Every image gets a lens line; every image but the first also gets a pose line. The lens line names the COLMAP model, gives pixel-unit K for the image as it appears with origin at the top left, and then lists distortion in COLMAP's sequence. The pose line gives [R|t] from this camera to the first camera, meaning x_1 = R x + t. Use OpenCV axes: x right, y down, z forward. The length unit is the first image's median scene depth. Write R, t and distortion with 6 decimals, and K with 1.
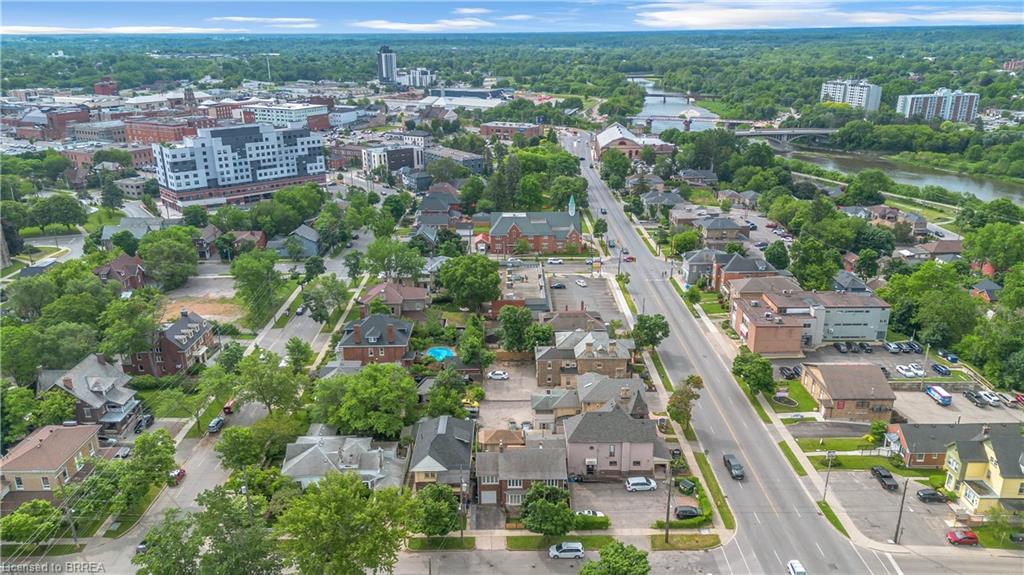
lens RADIAL K [[717.3, 0, 512.0], [0, 717.3, 287.5], [0, 0, 1]] dist [0.079891, -0.082563]
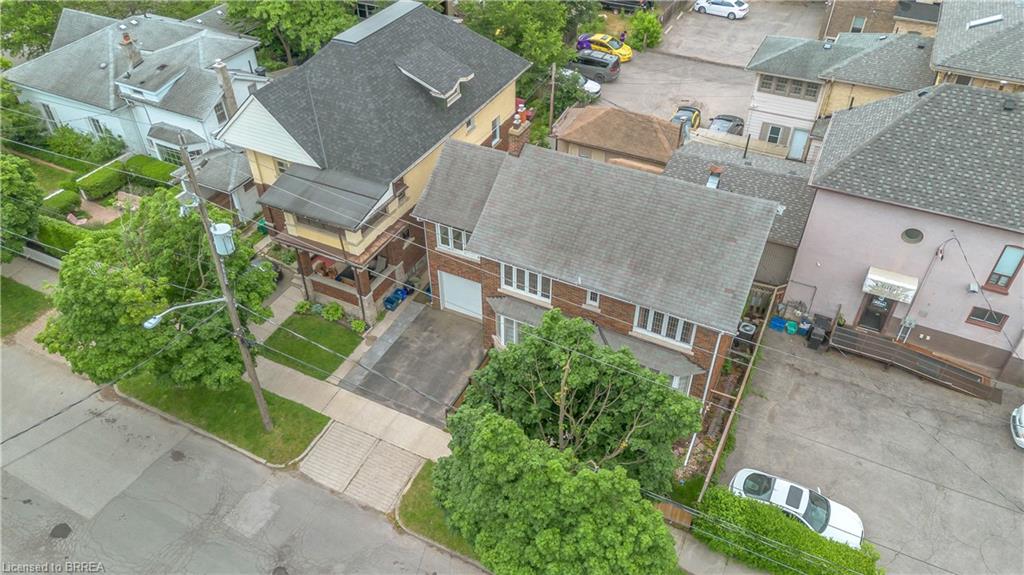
lens RADIAL K [[717.3, 0, 512.0], [0, 717.3, 287.5], [0, 0, 1]] dist [0.079891, -0.082563]
pose [[0.888695, 0.296285, -0.349909, 0.058555], [-0.153471, 0.911366, 0.381914, 0.118805], [0.432051, -0.285705, 0.855398, 0.520882]]
